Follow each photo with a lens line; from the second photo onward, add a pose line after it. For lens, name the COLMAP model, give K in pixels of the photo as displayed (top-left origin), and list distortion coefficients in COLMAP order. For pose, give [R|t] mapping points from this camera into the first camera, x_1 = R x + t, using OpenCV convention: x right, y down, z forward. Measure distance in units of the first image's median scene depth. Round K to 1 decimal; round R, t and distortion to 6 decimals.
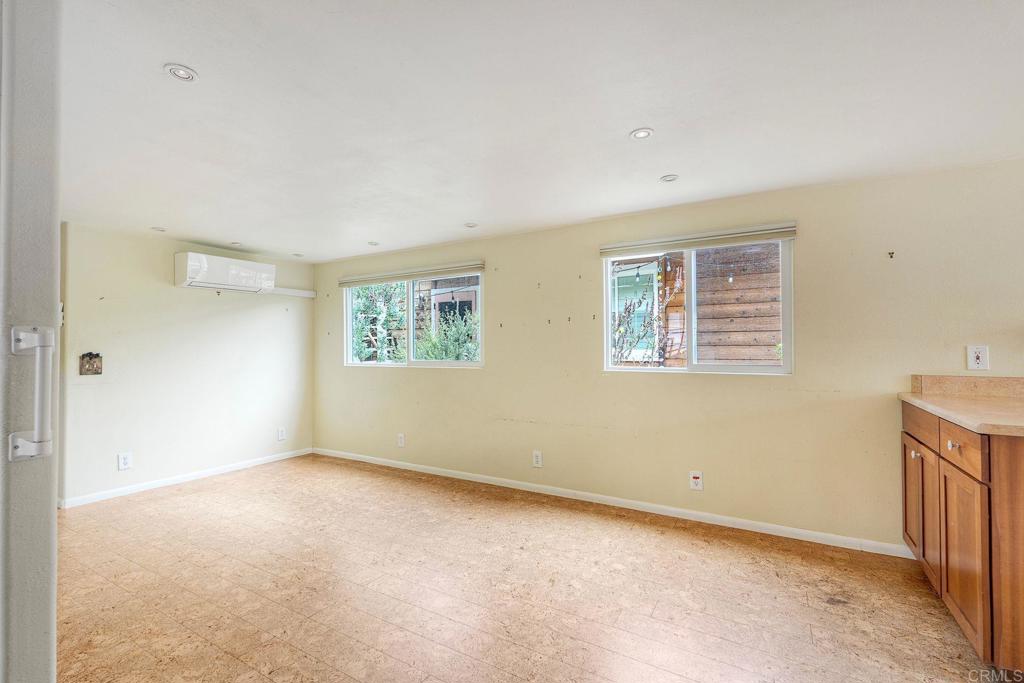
lens RADIAL K [[457.2, 0, 520.1], [0, 457.2, 338.1], [0, 0, 1]] dist [0.007298, -0.000668]
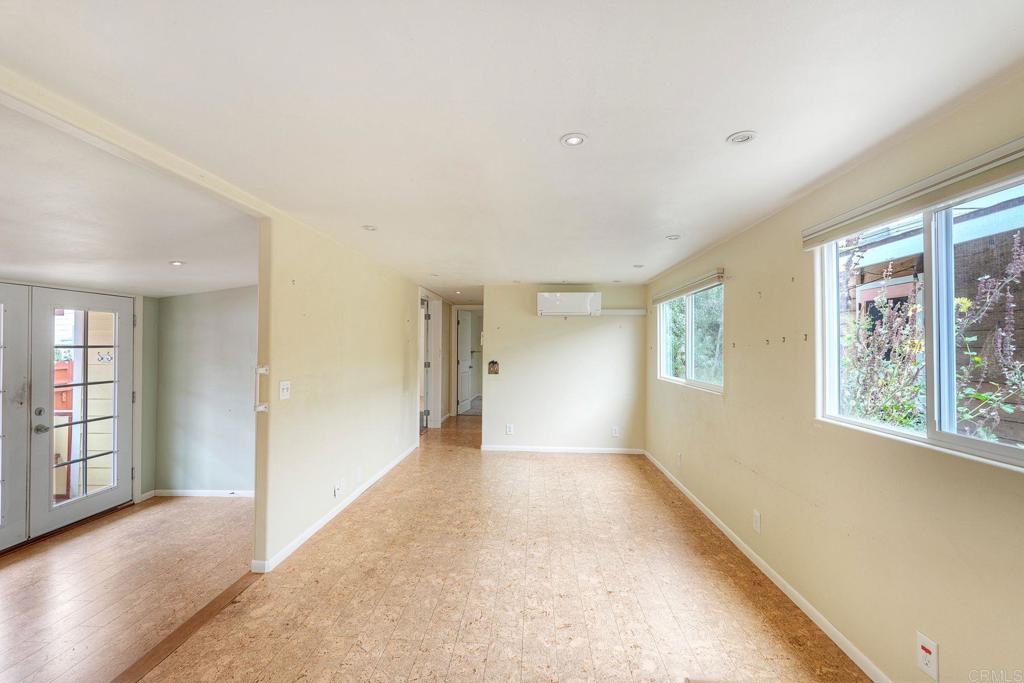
lens RADIAL K [[457.2, 0, 510.1], [0, 457.2, 340.3], [0, 0, 1]] dist [0.007298, -0.000668]
pose [[0.443645, -0.002286, -0.896200, 0.595965], [0.007848, 0.999968, 0.001334, -0.046317], [0.896168, -0.007626, 0.443649, 0.321025]]
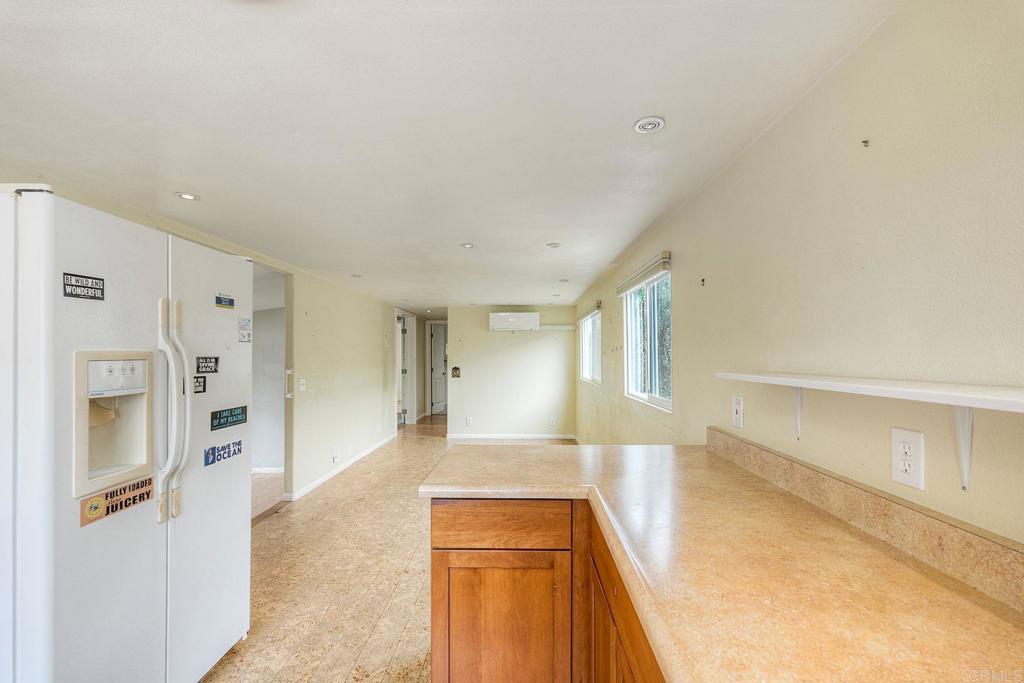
lens RADIAL K [[457.2, 0, 513.5], [0, 457.2, 351.9], [0, 0, 1]] dist [0.007298, -0.000668]
pose [[0.480678, -0.002254, -0.876894, 1.068769], [0.017044, 0.999832, 0.006773, -0.048557], [0.876731, -0.018201, 0.480636, 0.226441]]
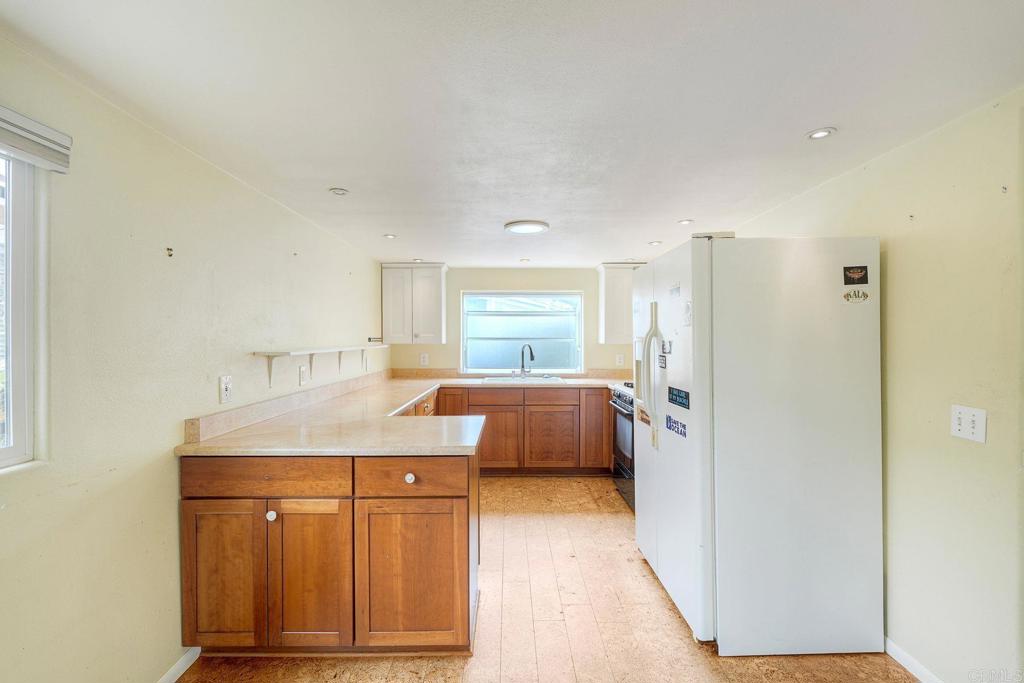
lens RADIAL K [[457.2, 0, 513.3], [0, 457.2, 337.8], [0, 0, 1]] dist [0.007298, -0.000668]
pose [[-0.502263, 0.004275, 0.864705, -0.044345], [-0.013612, 0.999825, -0.012850, -0.038195], [-0.864608, -0.018224, -0.502116, 0.704158]]
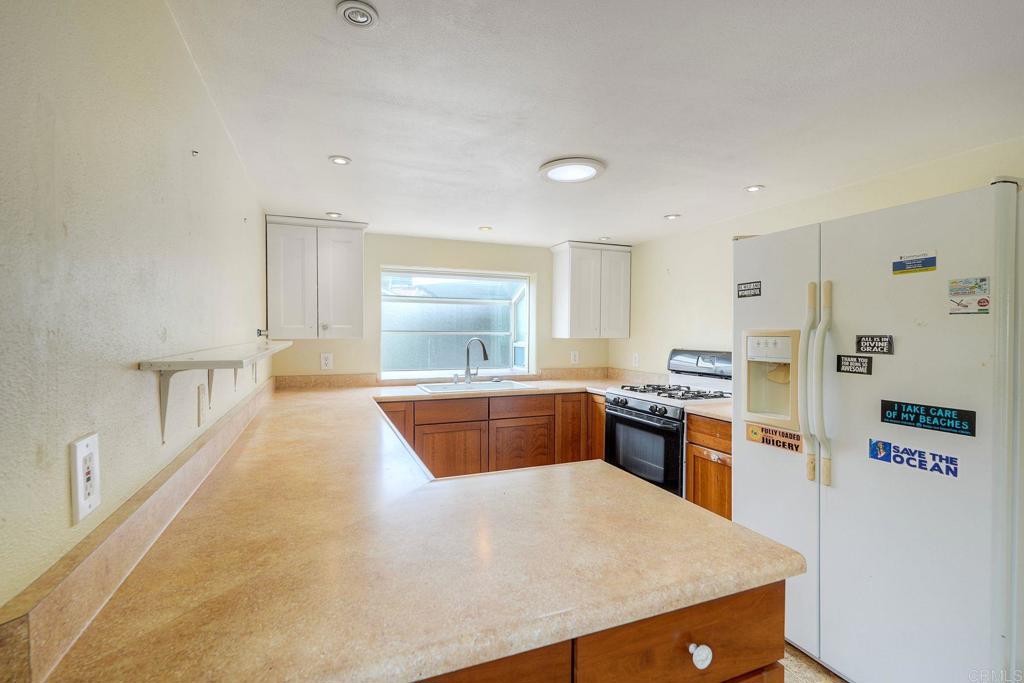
lens RADIAL K [[457.2, 0, 506.2], [0, 457.2, 340.8], [0, 0, 1]] dist [0.007298, -0.000668]
pose [[-0.790432, -0.009957, 0.612469, 0.430687], [-0.011293, 0.999935, 0.001683, -0.035965], [-0.612446, -0.005586, -0.790493, 0.780521]]
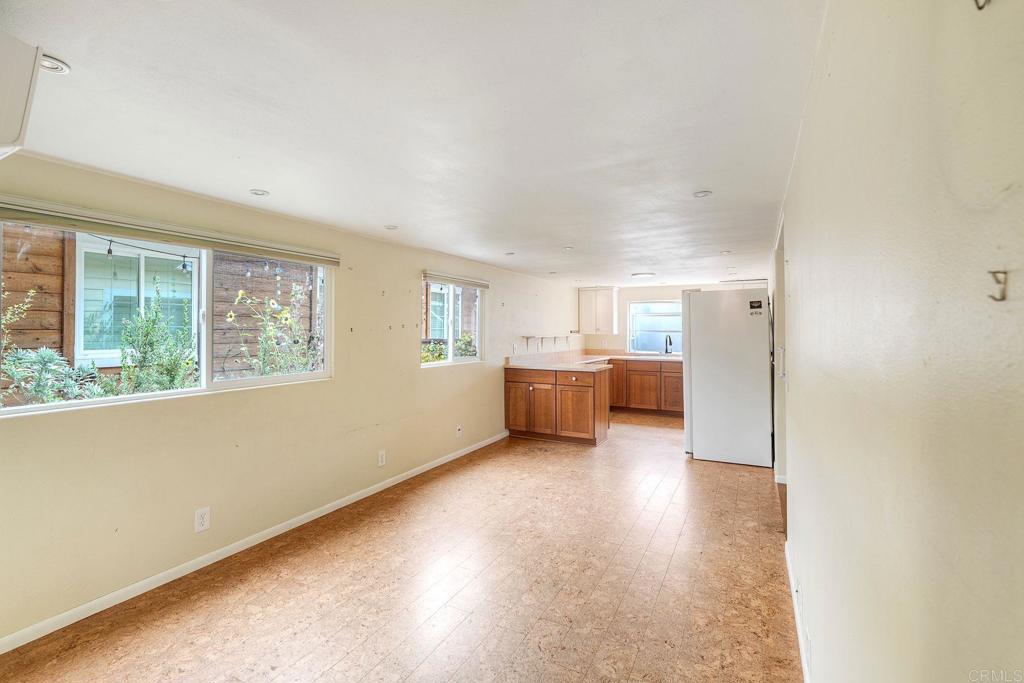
lens RADIAL K [[457.2, 0, 490.0], [0, 457.2, 328.1], [0, 0, 1]] dist [0.007298, -0.000668]
pose [[-0.002106, 0.009212, 0.999955, -1.115919], [-0.020141, 0.999754, -0.009252, -0.032240], [-0.999795, -0.020159, -0.001920, 0.834545]]
